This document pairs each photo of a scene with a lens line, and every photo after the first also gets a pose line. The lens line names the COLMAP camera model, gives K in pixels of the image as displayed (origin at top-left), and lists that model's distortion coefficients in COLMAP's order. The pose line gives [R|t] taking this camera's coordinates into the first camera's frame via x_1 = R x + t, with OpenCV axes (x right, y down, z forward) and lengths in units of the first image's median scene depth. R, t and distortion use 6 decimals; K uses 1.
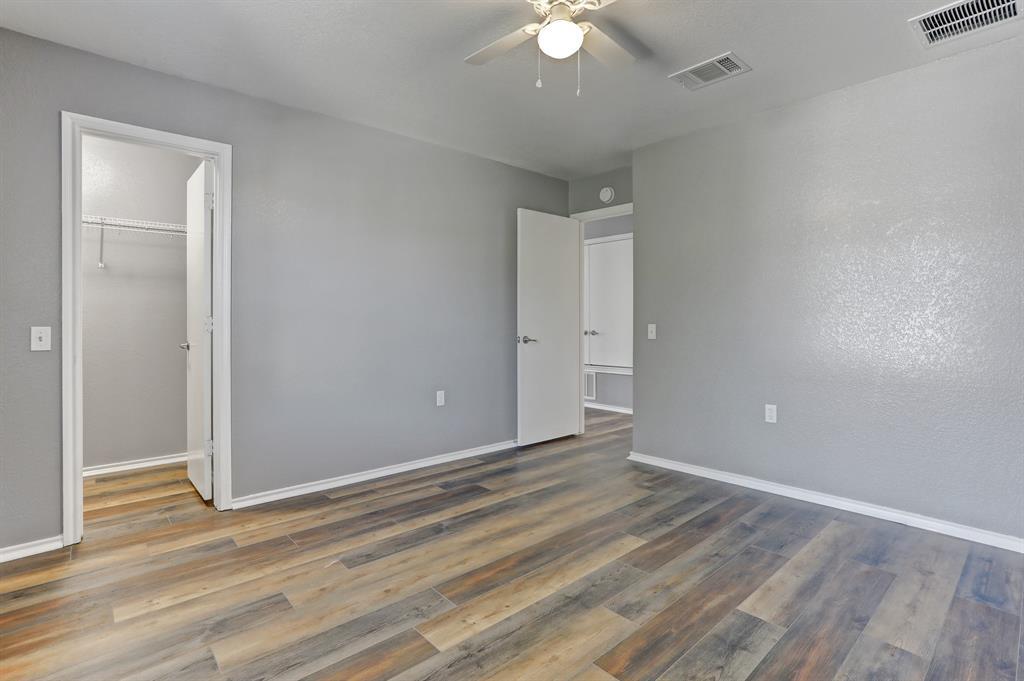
lens RADIAL K [[484.5, 0, 515.5], [0, 484.5, 329.5], [0, 0, 1]] dist [-0.014980, 0.000265]
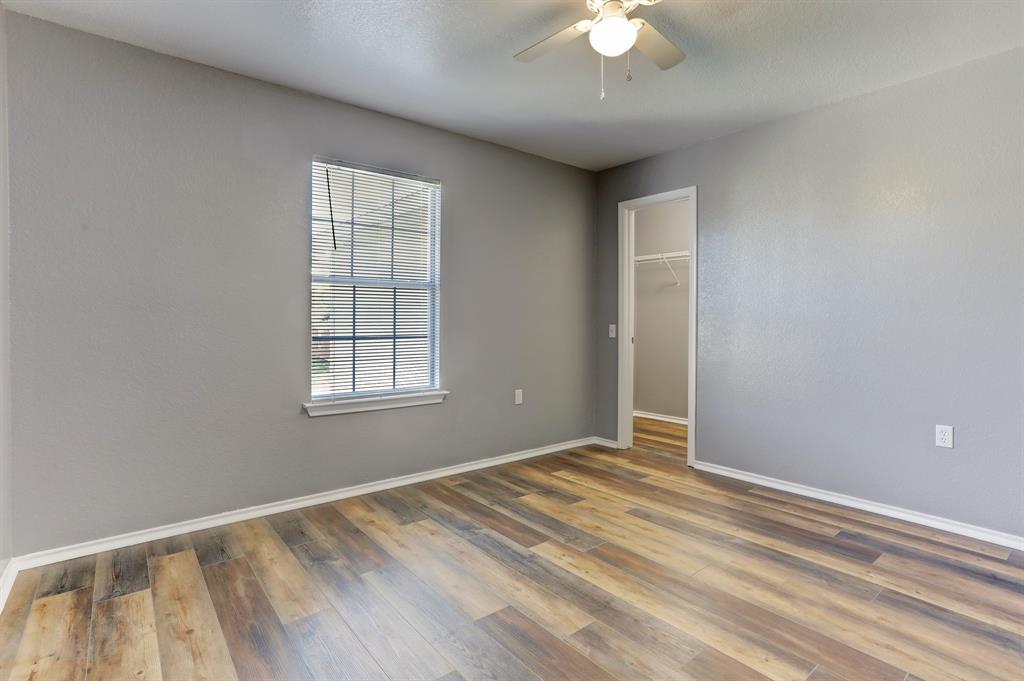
lens RADIAL K [[500.1, 0, 514.2], [0, 500.1, 327.4], [0, 0, 1]] dist [-0.063683, 0.030808]
pose [[-0.047386, 0.007845, -0.998846, 0.932635], [-0.019455, 0.999772, 0.008775, -0.004815], [0.998687, 0.019849, -0.047222, 0.714117]]
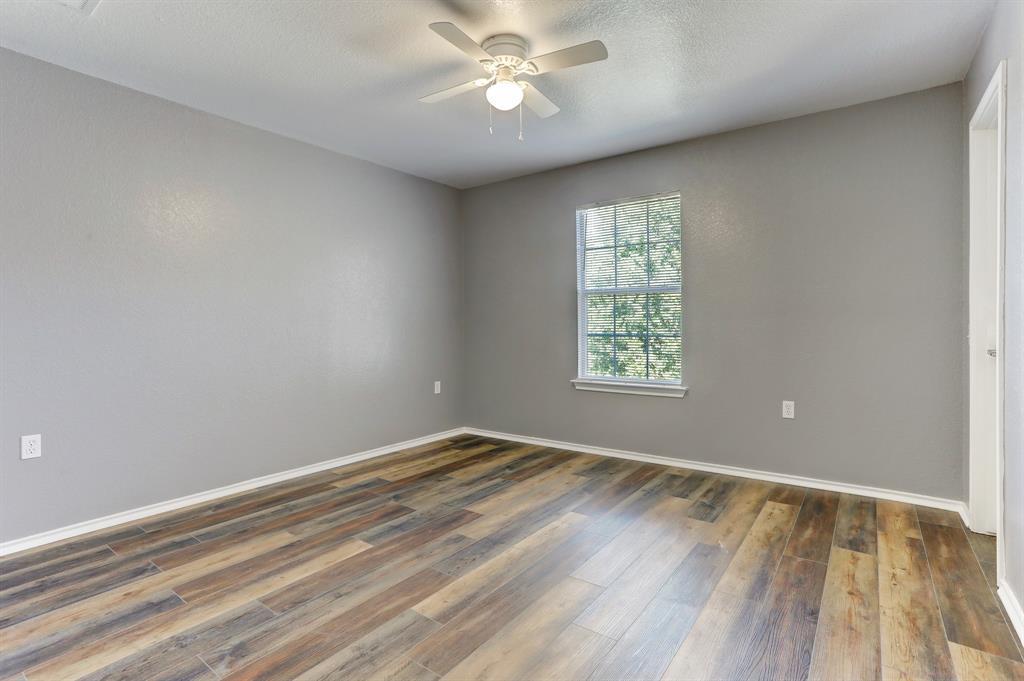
lens RADIAL K [[500.1, 0, 514.2], [0, 500.1, 327.4], [0, 0, 1]] dist [-0.063683, 0.030808]
pose [[-0.979557, 0.011553, -0.200833, 0.281065], [0.006138, 0.999601, 0.027563, -0.035636], [0.201071, 0.025767, -0.979238, 1.902377]]
